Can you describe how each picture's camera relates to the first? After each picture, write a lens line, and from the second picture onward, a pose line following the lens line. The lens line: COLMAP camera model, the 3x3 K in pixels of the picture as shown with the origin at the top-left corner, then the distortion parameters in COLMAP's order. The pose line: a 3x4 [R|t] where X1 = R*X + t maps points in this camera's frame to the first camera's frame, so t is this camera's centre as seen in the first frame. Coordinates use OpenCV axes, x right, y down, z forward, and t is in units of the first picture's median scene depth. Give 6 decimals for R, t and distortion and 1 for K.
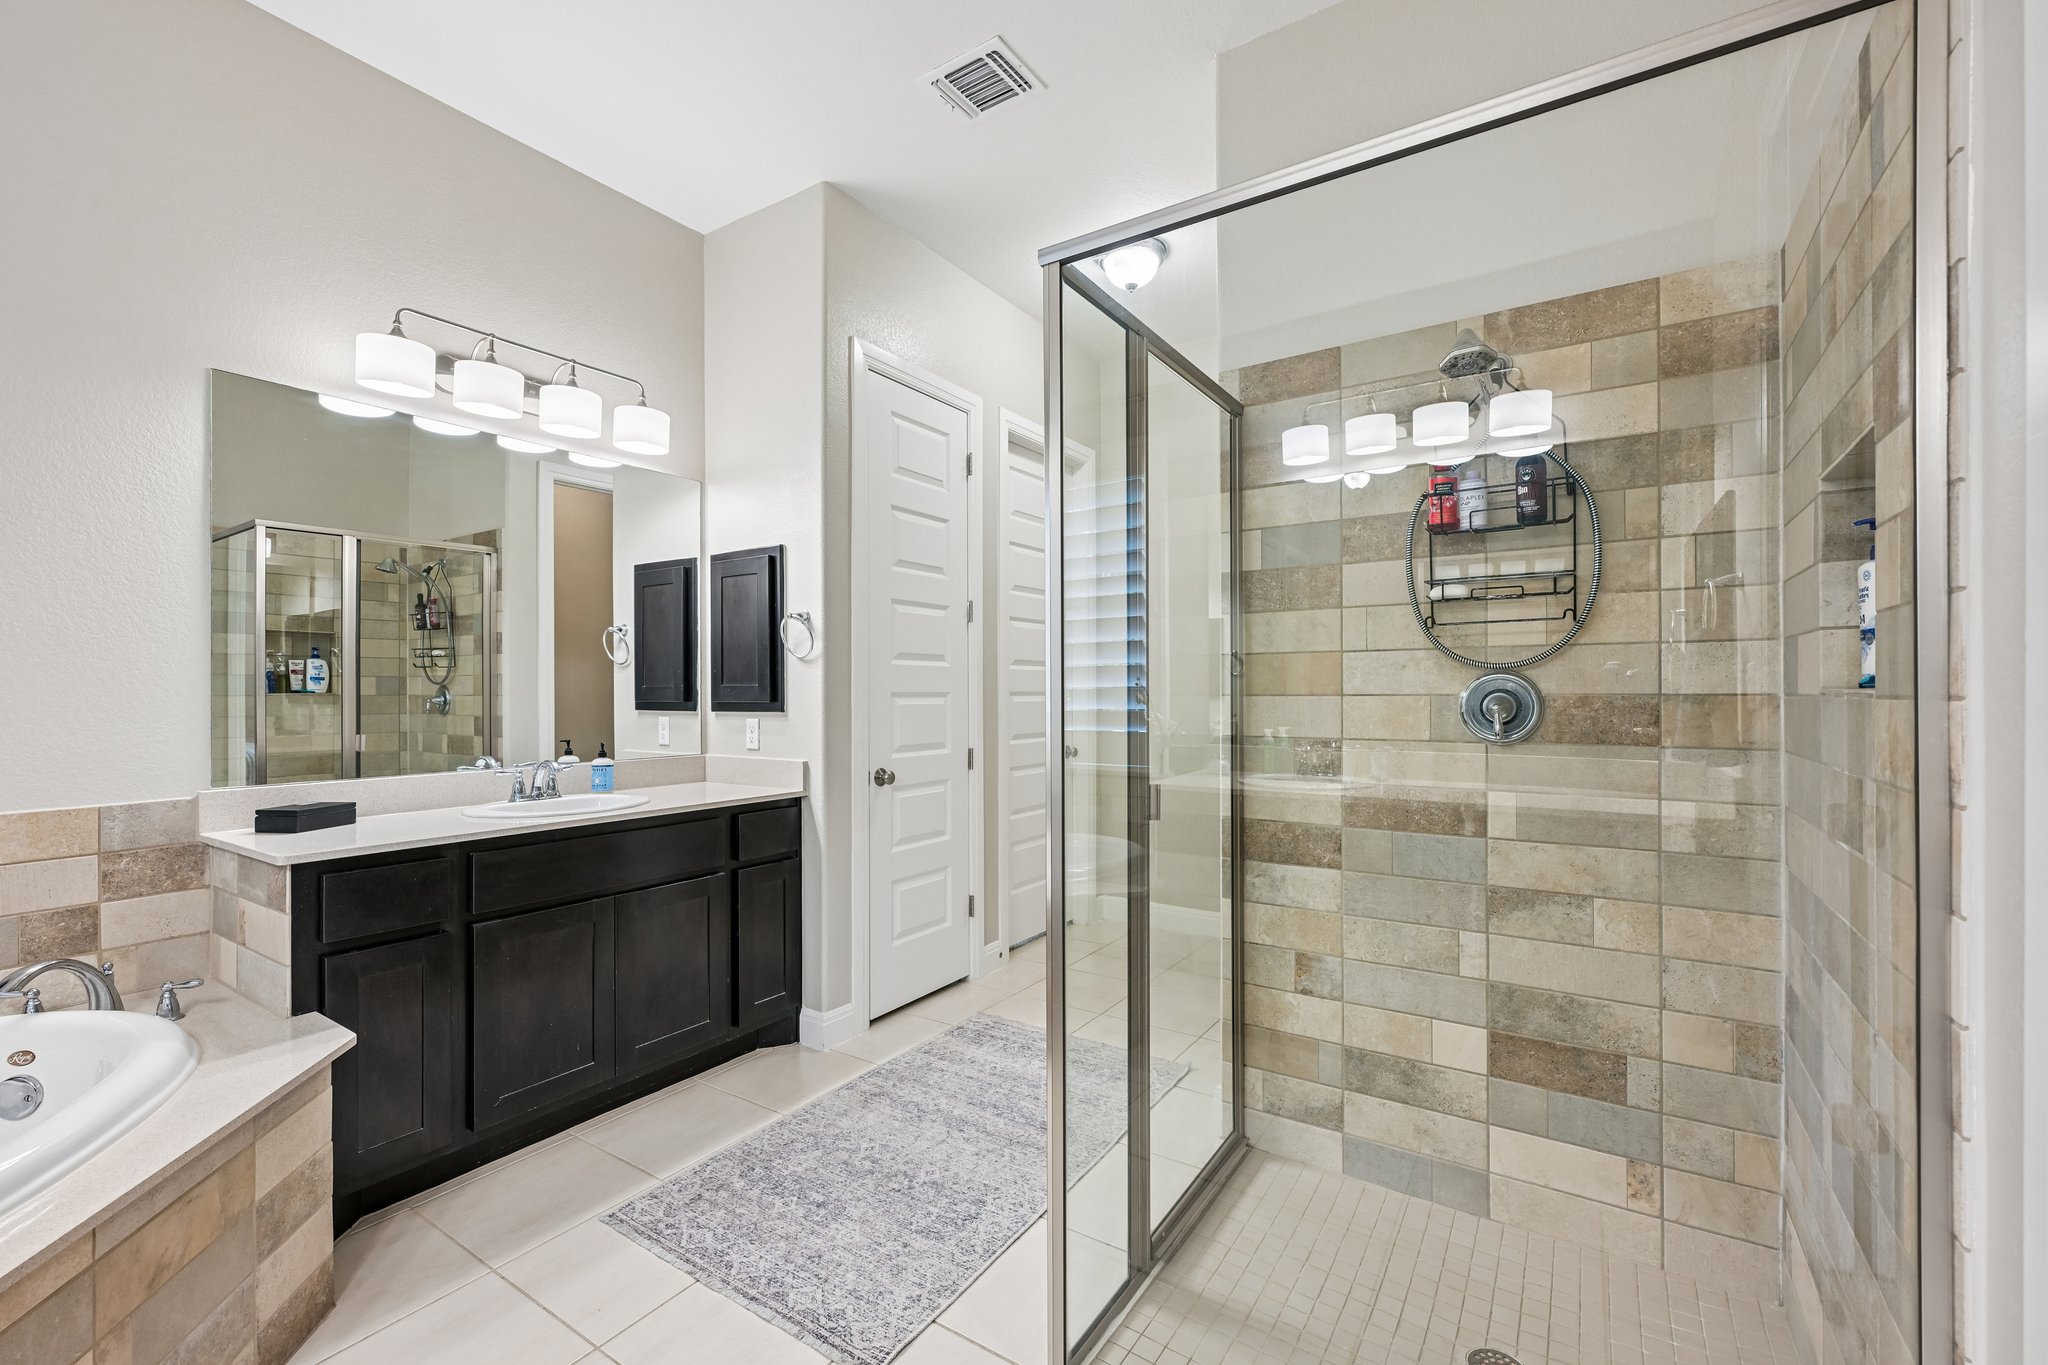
lens RADIAL K [[863.0, 0, 1027.9], [0, 863.0, 692.2], [0, 0, 1]] dist [-0.001401, 0.001112]
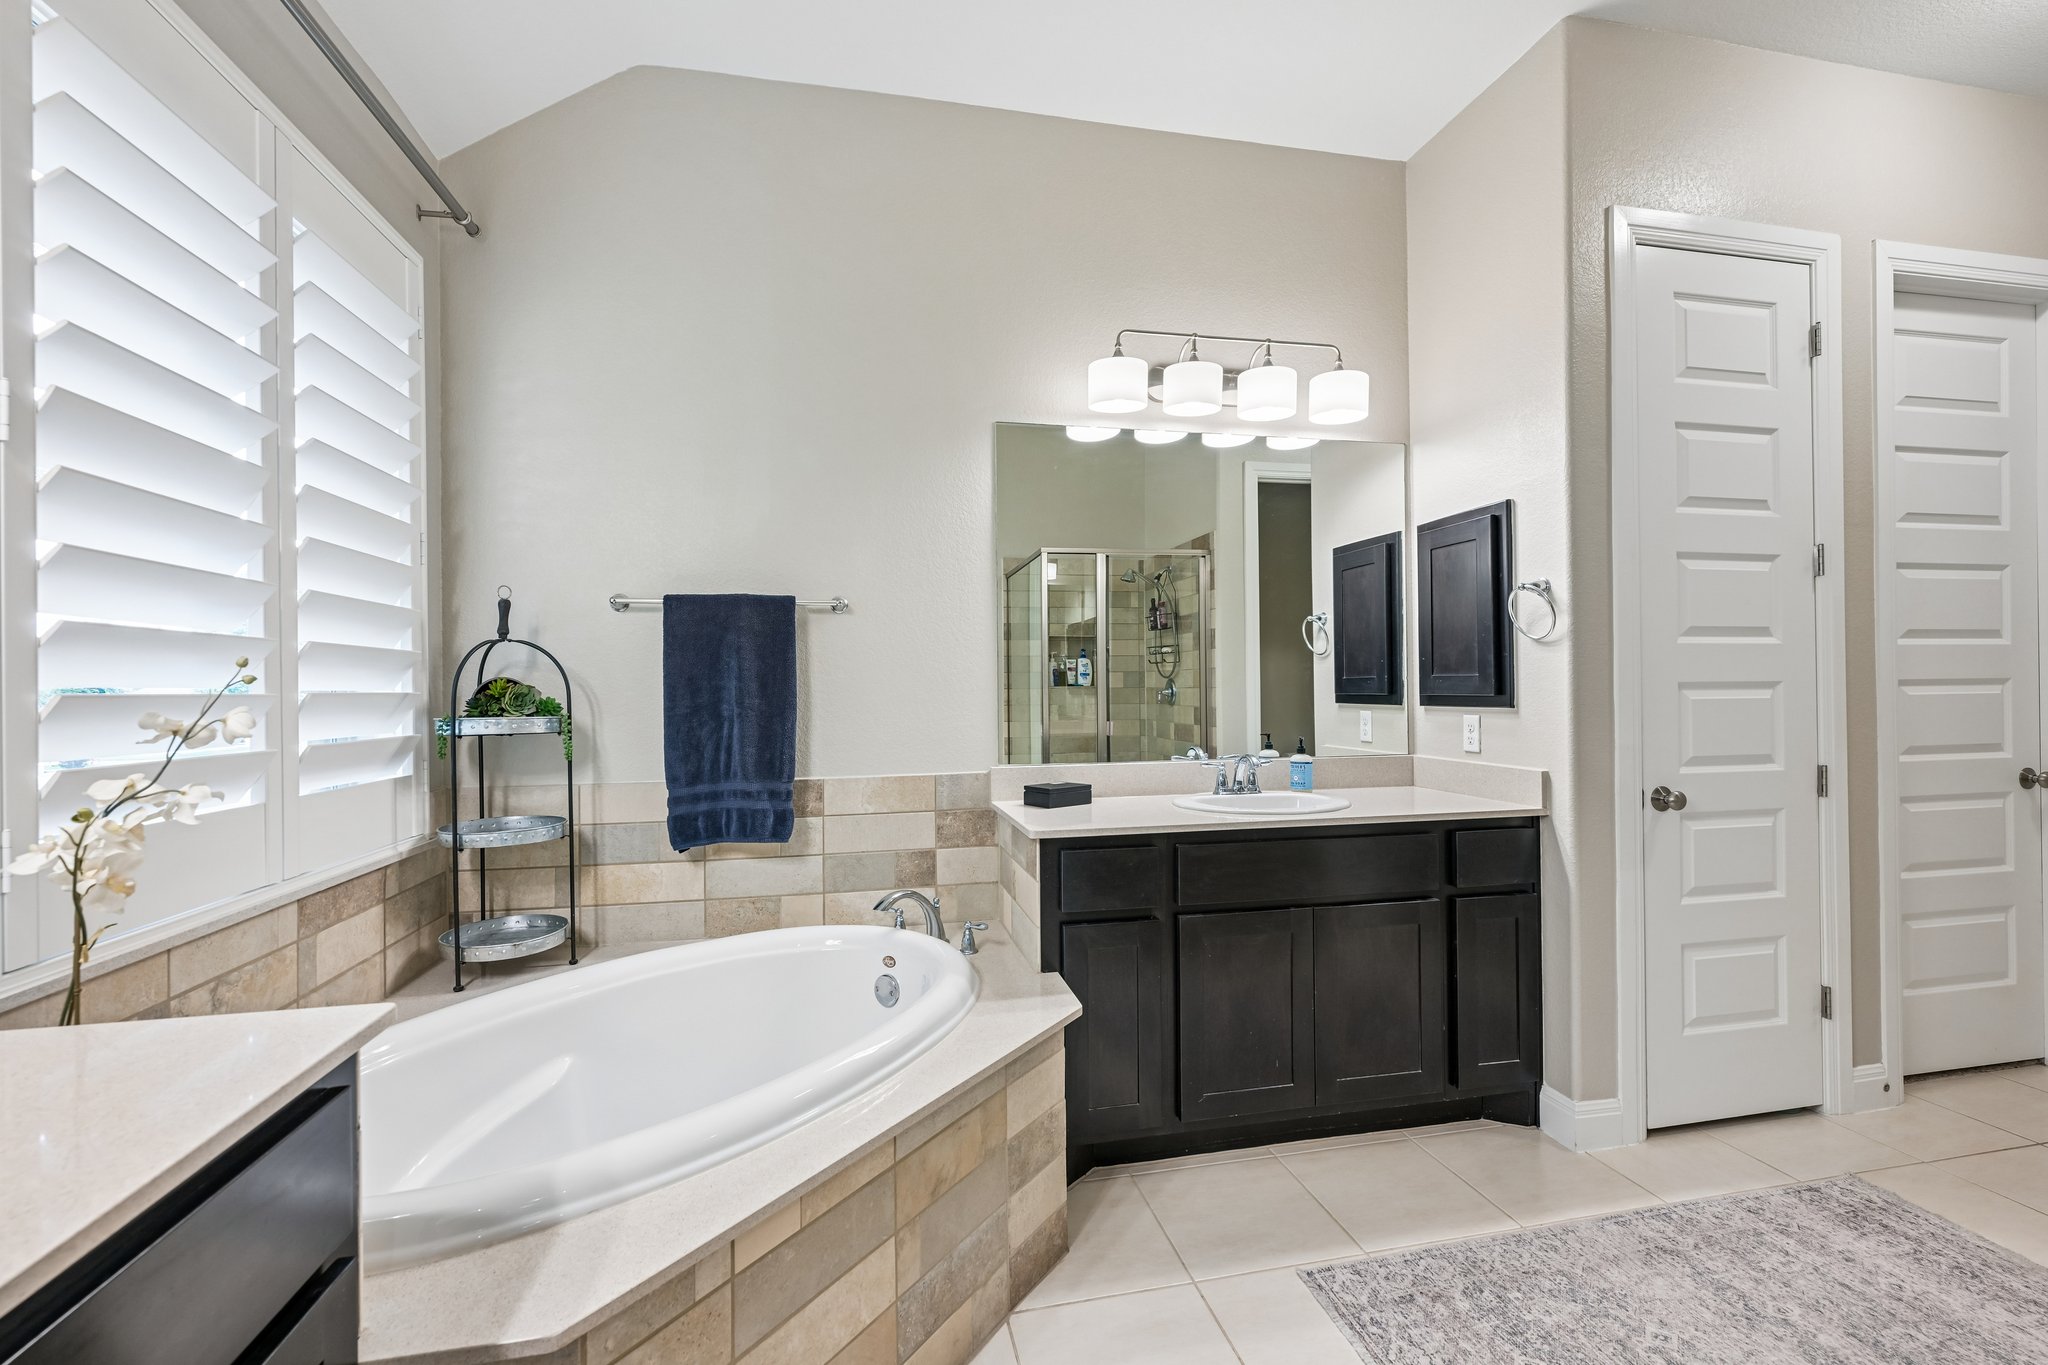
lens RADIAL K [[863.0, 0, 1023.1], [0, 863.0, 683.2], [0, 0, 1]] dist [-0.001401, 0.001112]
pose [[0.711063, -0.006915, -0.703095, -0.048809], [0.007039, 0.999972, -0.002716, -0.000942], [0.703093, -0.003018, 0.711091, 0.123793]]
